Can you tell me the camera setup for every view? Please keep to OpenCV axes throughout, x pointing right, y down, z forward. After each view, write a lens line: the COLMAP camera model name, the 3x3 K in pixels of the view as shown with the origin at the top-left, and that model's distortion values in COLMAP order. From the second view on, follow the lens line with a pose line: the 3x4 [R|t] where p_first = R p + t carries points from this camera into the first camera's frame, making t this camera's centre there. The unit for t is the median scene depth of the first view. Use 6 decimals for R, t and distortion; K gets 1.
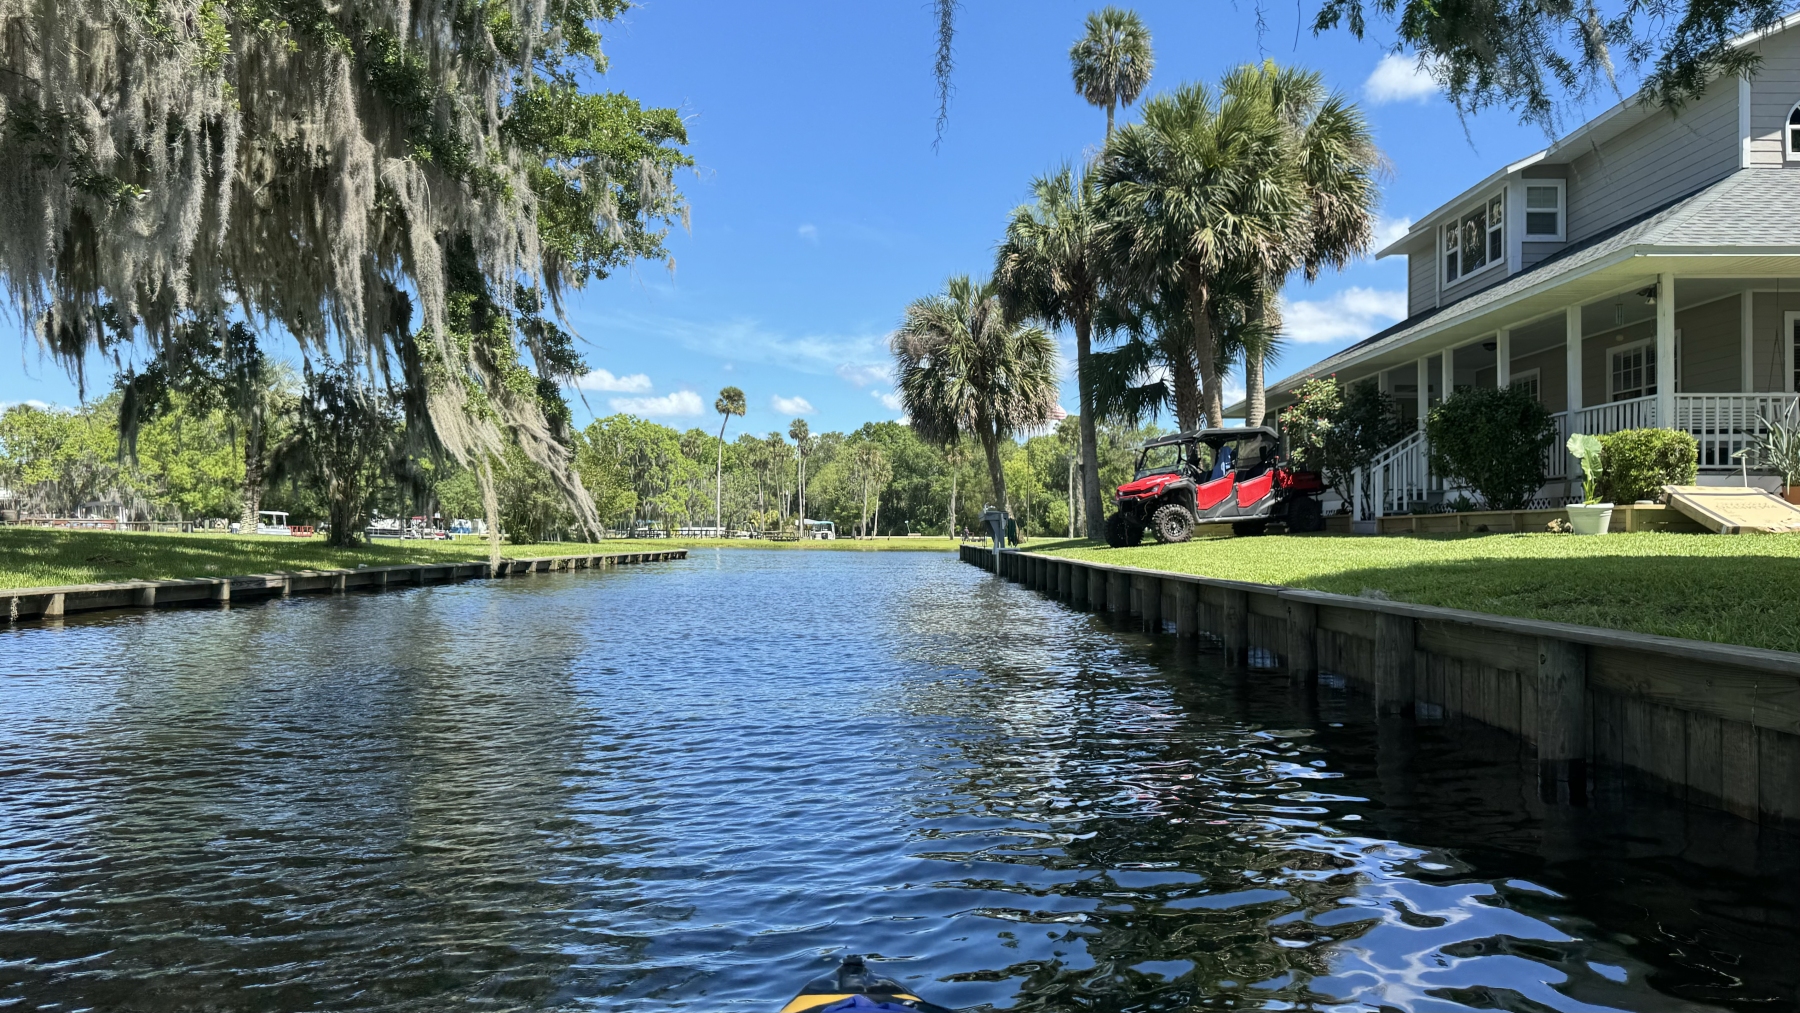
lens RADIAL K [[1308.6, 0, 895.5], [0, 1308.6, 508.0], [0, 0, 1]] dist [-0.002759, 0.000971]
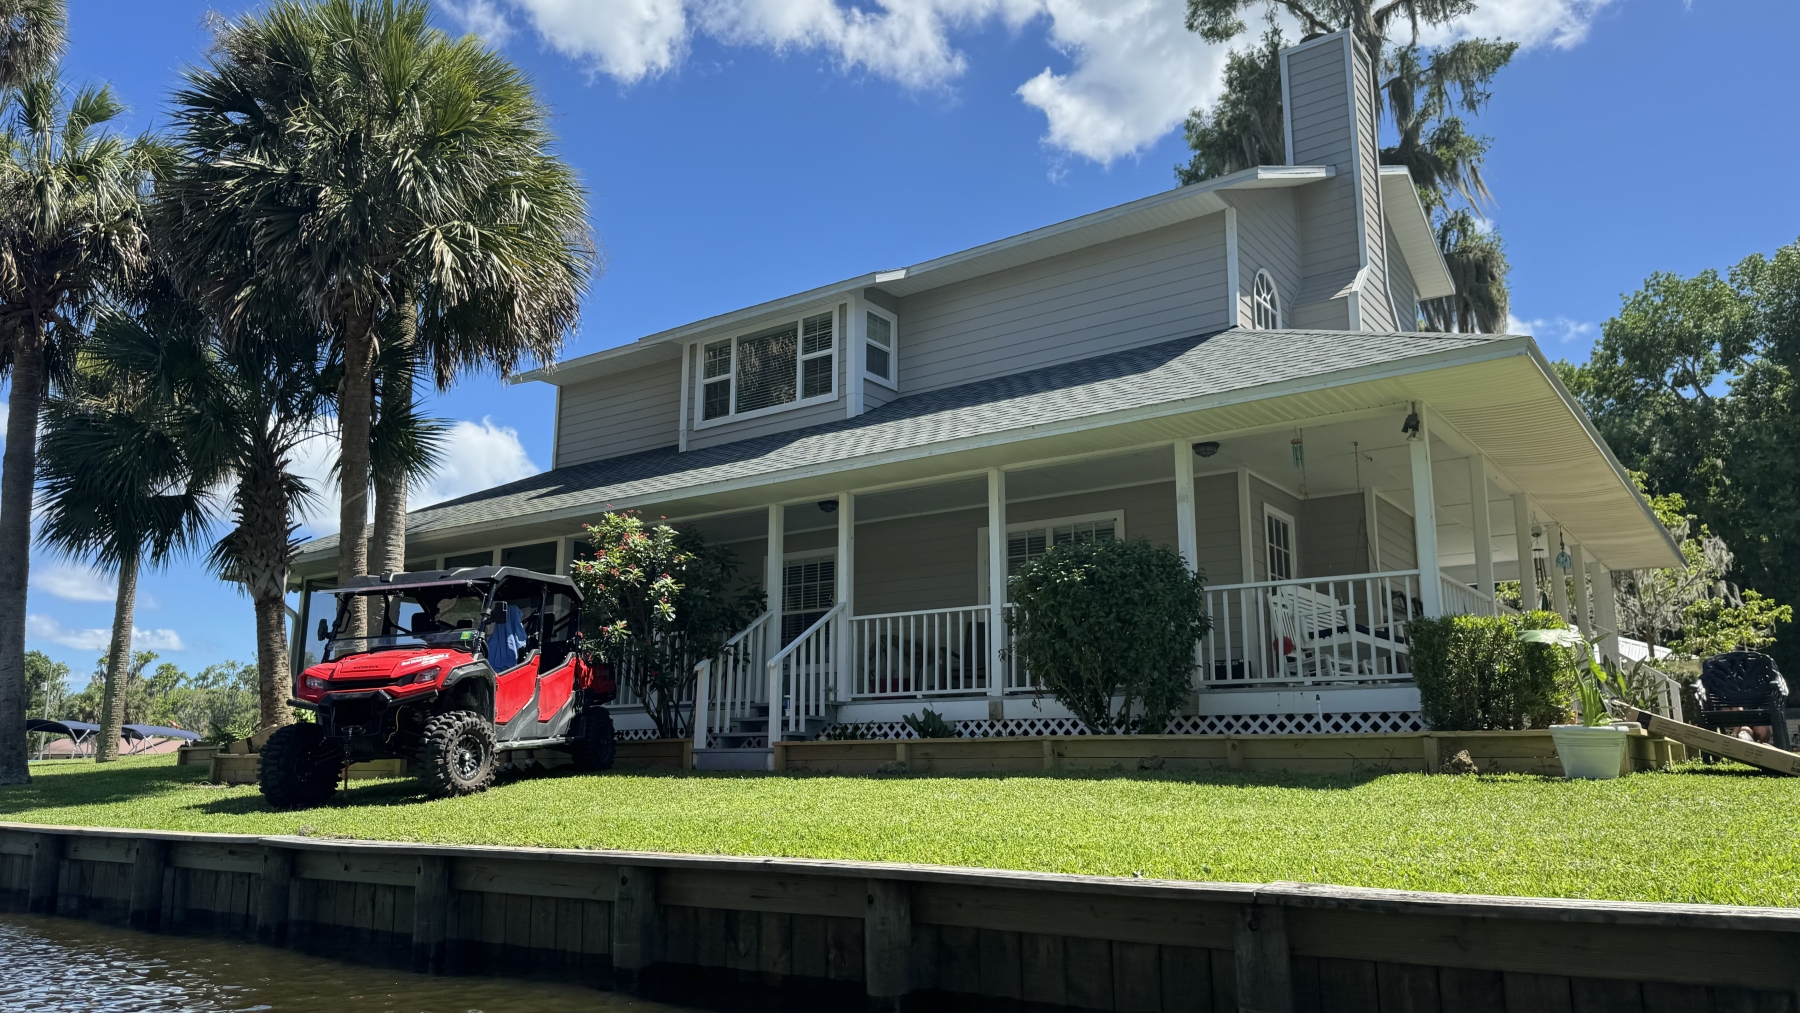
lens RADIAL K [[1246.2, 0, 901.3], [0, 1246.2, 507.1], [0, 0, 1]] dist [0.036761, 0.000574]
pose [[0.535781, 0.174766, 0.826073, -0.091915], [-0.008141, 0.979369, -0.201918, 0.015251], [-0.844318, 0.101459, 0.526150, 0.606156]]
